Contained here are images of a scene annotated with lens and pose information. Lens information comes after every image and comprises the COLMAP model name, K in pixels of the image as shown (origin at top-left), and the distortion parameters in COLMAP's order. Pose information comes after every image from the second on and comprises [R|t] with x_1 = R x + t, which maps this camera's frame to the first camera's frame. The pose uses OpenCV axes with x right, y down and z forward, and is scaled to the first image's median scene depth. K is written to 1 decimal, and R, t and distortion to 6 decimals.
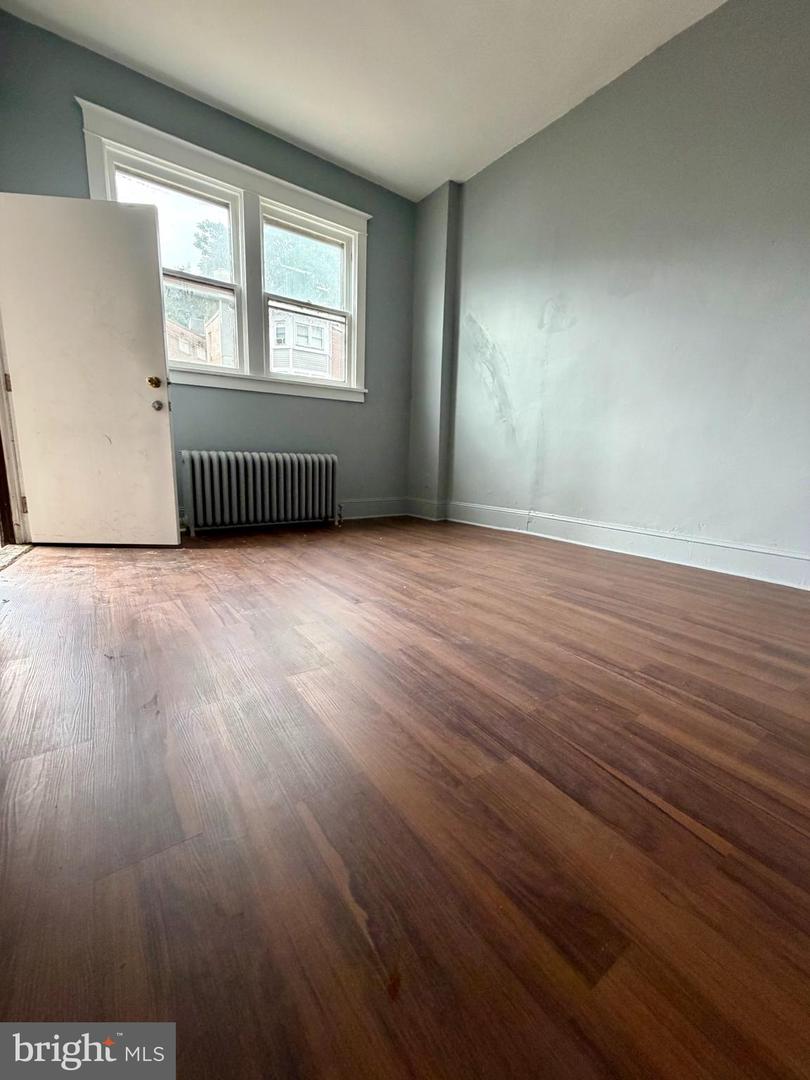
lens RADIAL K [[432.2, 0, 406.2], [0, 432.2, 536.9], [0, 0, 1]] dist [-0.000796, 0.000412]
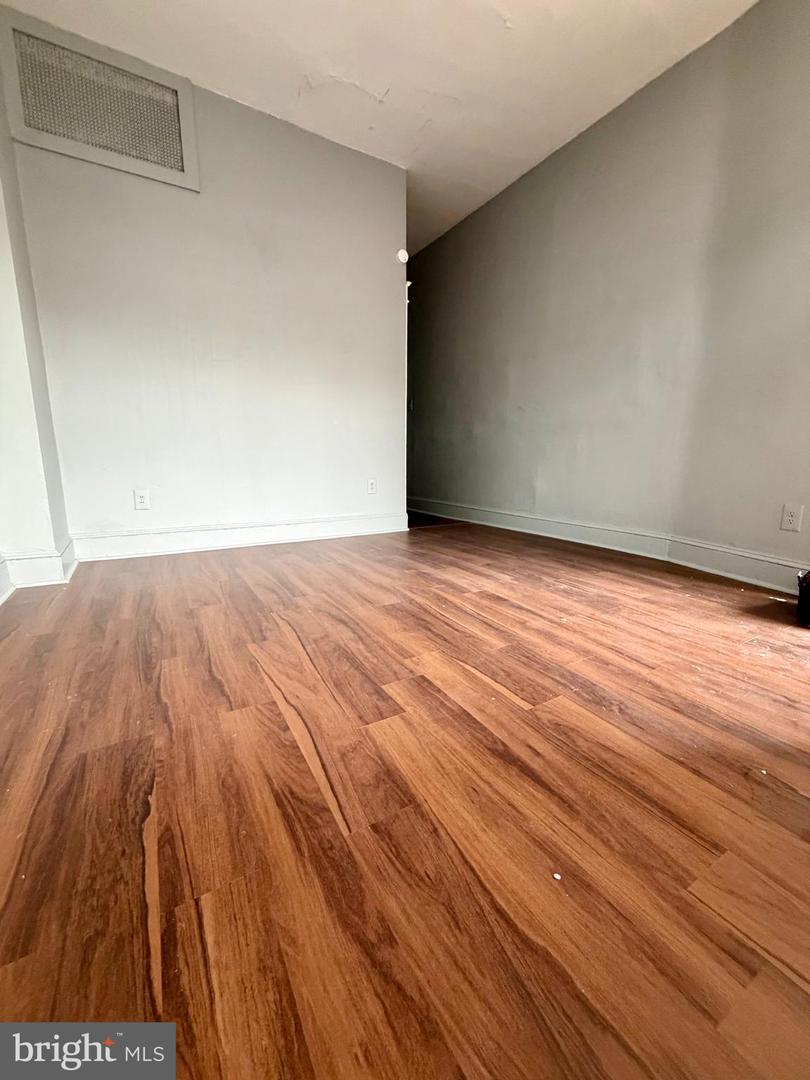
lens RADIAL K [[432.2, 0, 406.2], [0, 432.2, 536.9], [0, 0, 1]] dist [-0.000796, 0.000412]
pose [[-0.995986, -0.048120, 0.075470, 0.014477], [-0.017389, 0.931151, 0.364220, -0.391369], [-0.087800, 0.361446, -0.928250, 1.936097]]
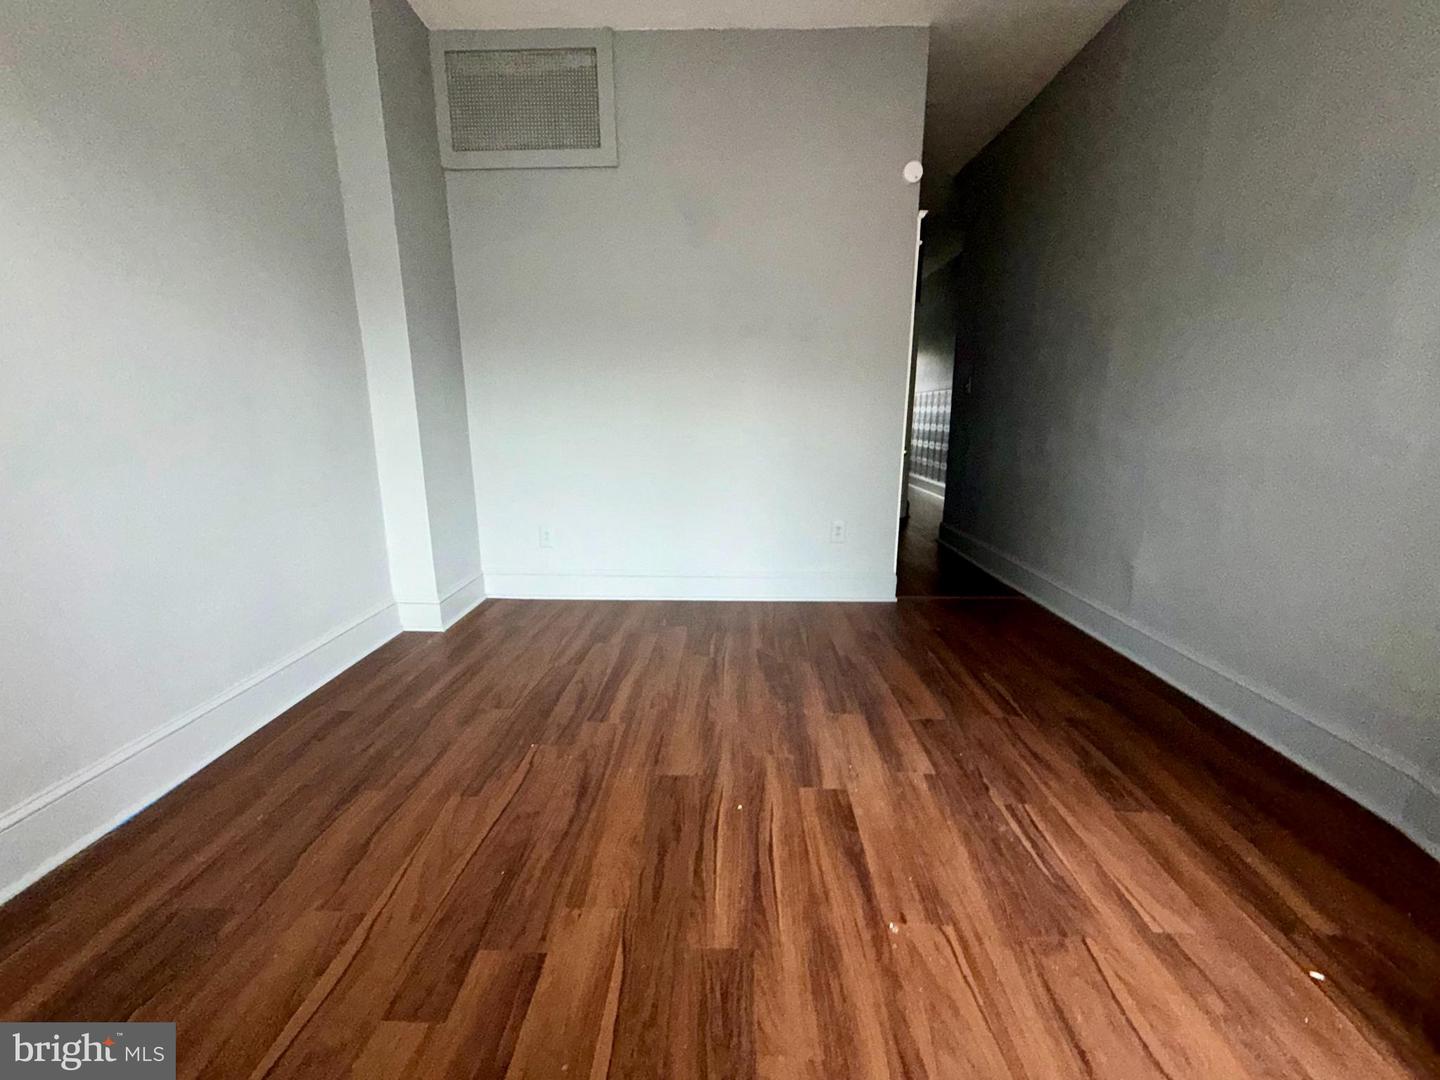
lens RADIAL K [[576.3, 0, 720.0], [0, 576.3, 540.0], [0, 0, 1]] dist [-0.000796, 0.000412]
pose [[-0.794306, -0.162272, 0.585445, -0.413605], [0.091408, 0.920774, 0.379236, -0.563398], [-0.600602, 0.354743, -0.716544, 1.540186]]
